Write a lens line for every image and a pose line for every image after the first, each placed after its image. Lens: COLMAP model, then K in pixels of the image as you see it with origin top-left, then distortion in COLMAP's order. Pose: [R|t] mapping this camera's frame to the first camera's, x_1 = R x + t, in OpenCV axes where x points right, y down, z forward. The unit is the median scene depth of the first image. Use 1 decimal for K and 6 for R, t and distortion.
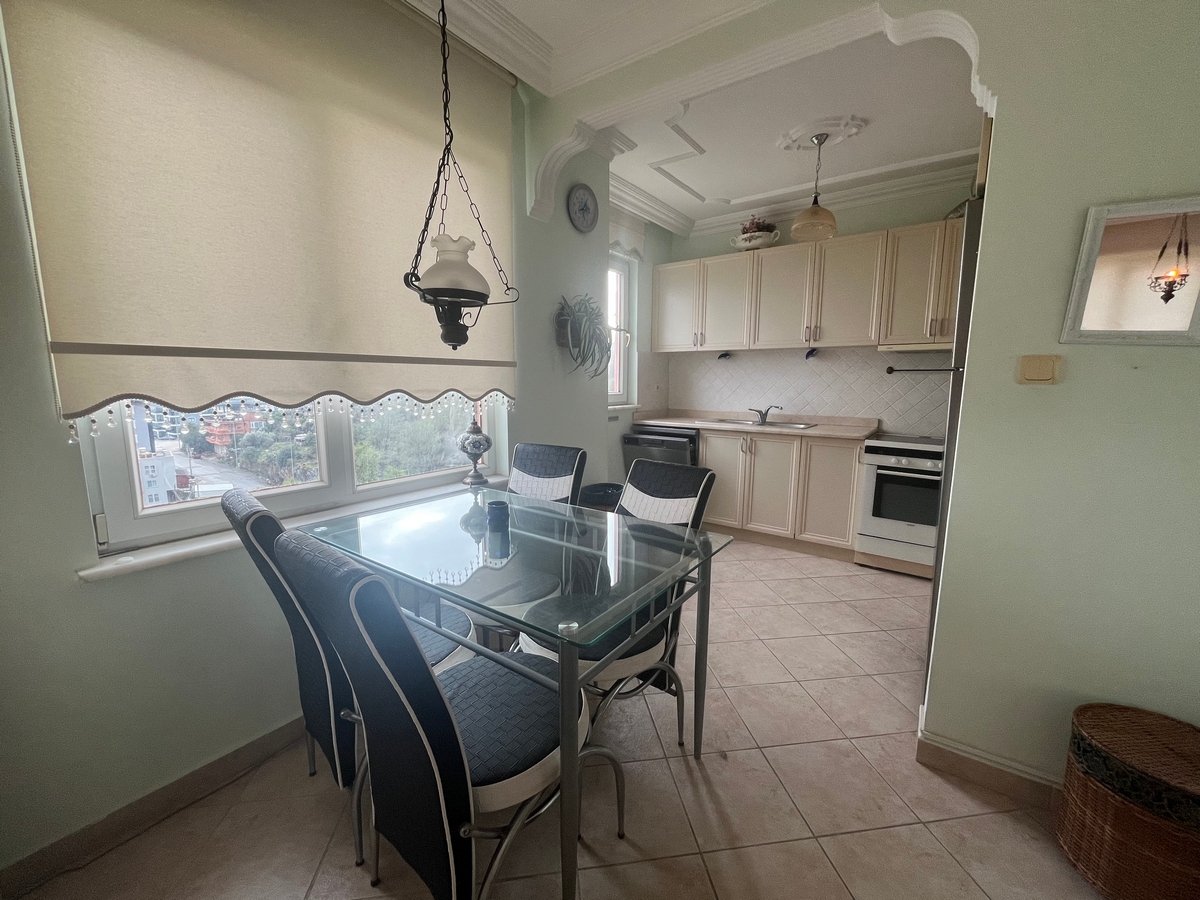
lens RADIAL K [[484.4, 0, 596.9], [0, 484.4, 449.3], [0, 0, 1]] dist [-0.002449, -0.000055]
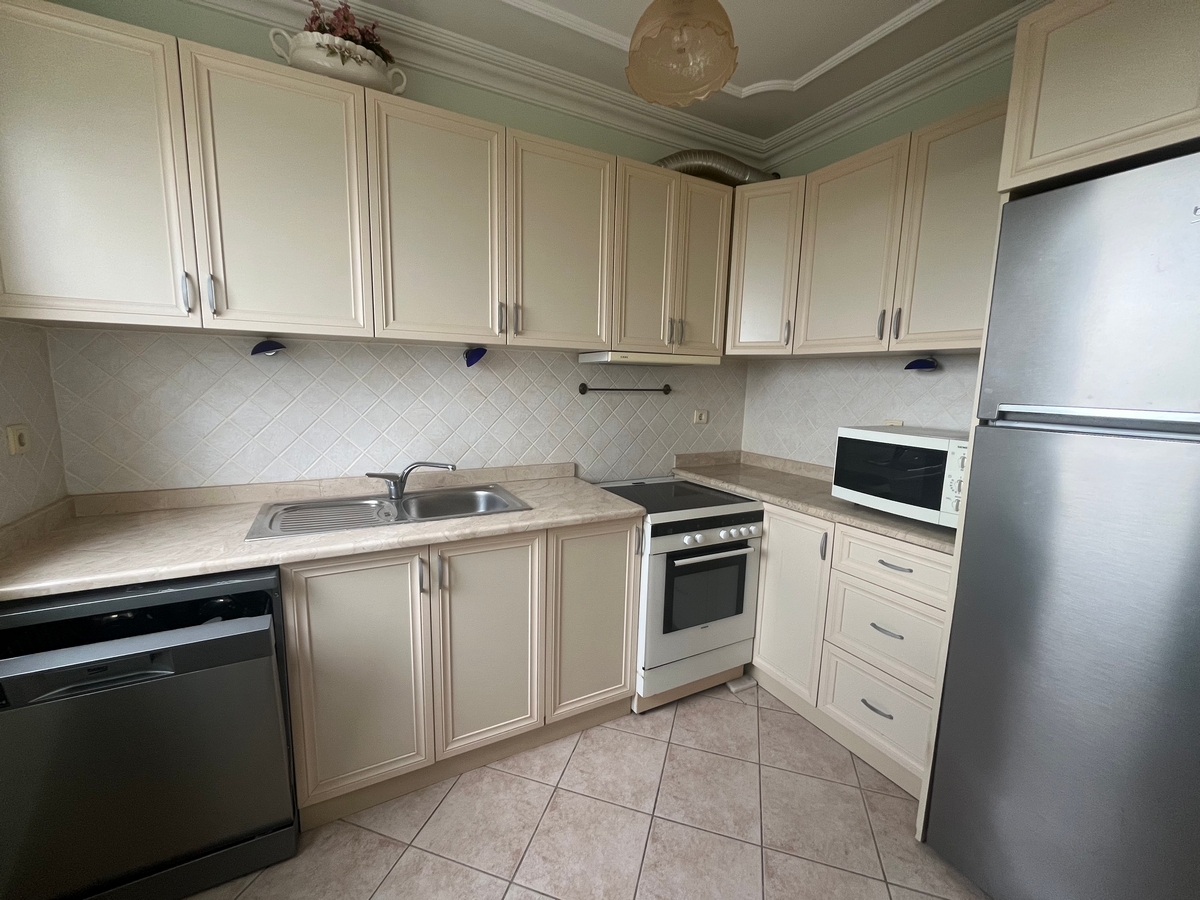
lens RADIAL K [[484.4, 0, 597.5], [0, 484.4, 450.4], [0, 0, 1]] dist [-0.002449, -0.000055]
pose [[0.425512, -0.127100, 0.895983, 0.014319], [0.108808, 0.990091, 0.088776, -0.136689], [-0.898388, 0.059715, 0.435125, 0.701404]]
